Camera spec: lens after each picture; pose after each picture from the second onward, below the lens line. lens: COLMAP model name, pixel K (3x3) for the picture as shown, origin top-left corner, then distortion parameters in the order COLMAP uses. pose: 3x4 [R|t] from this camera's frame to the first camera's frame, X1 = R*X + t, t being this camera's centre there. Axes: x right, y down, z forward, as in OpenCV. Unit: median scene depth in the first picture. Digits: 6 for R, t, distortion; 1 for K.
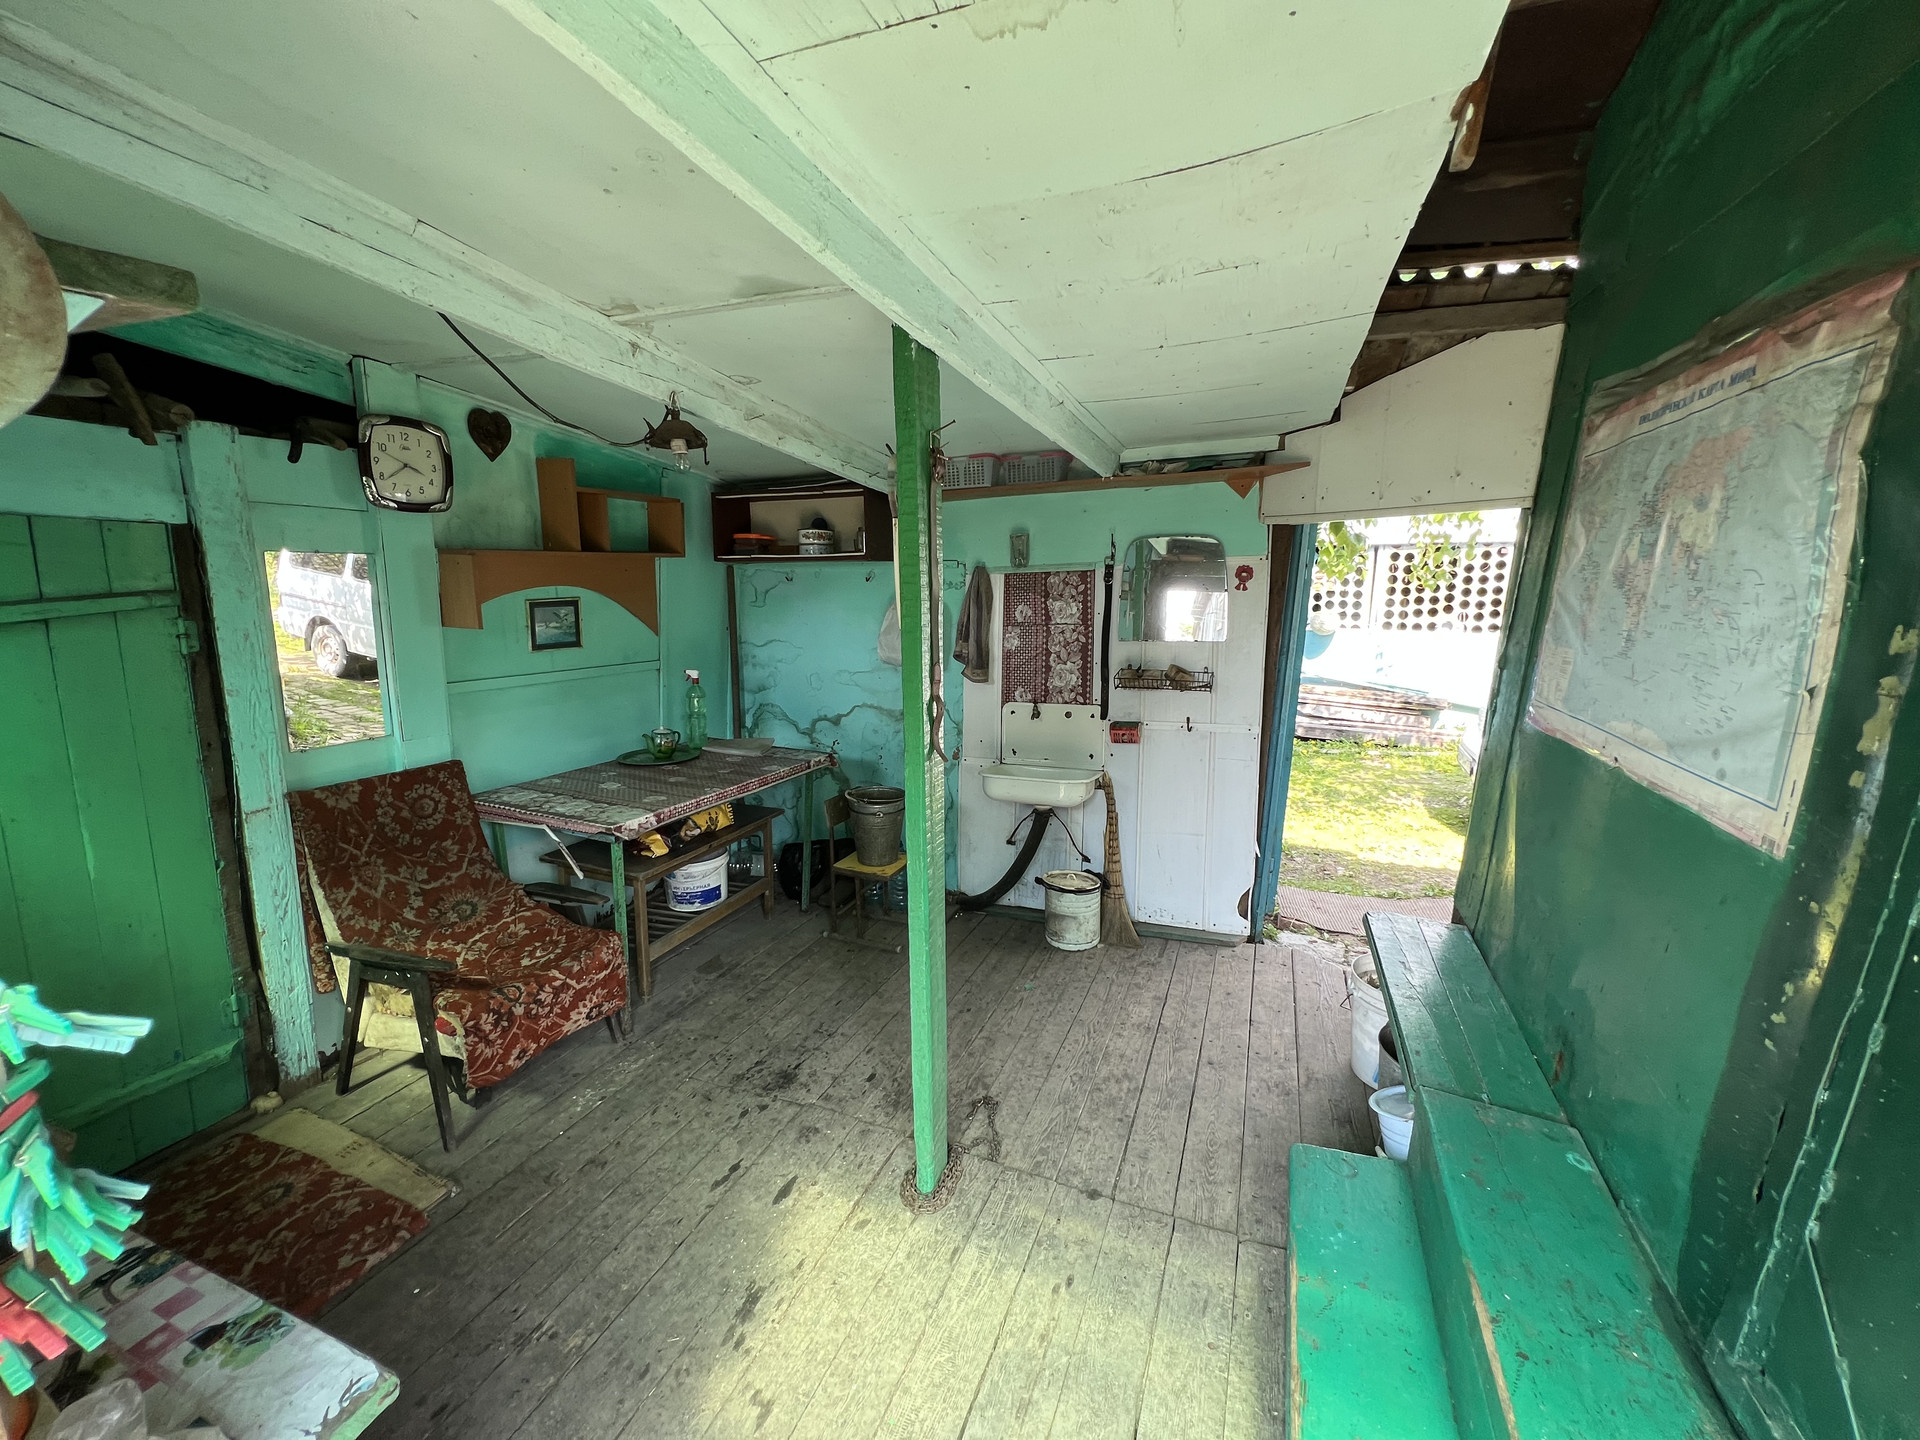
lens RADIAL K [[769.3, 0, 963.6], [0, 769.3, 716.4], [0, 0, 1]] dist [-0.003222, 0.001249]
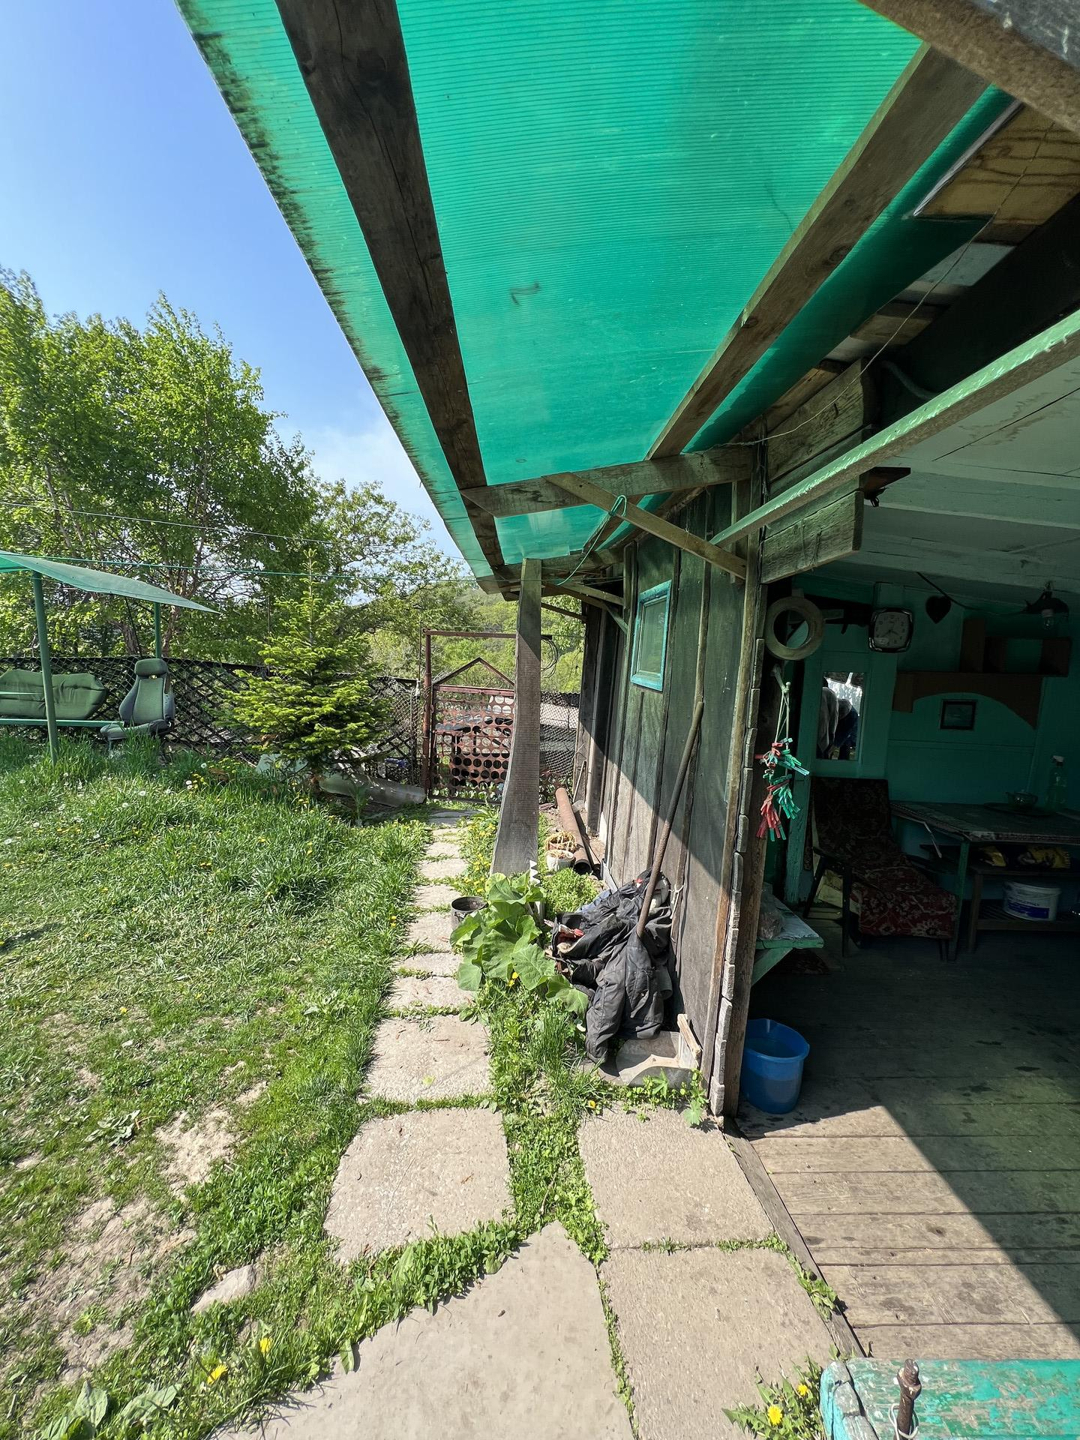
lens RADIAL K [[577.0, 0, 541.3], [0, 577.0, 716.2], [0, 0, 1]] dist [-0.003222, 0.001249]
pose [[0.405914, 0.080362, -0.910371, 0.310384], [-0.197705, 0.980260, -0.001620, 0.081725], [0.892271, 0.180642, 0.413789, -0.419849]]
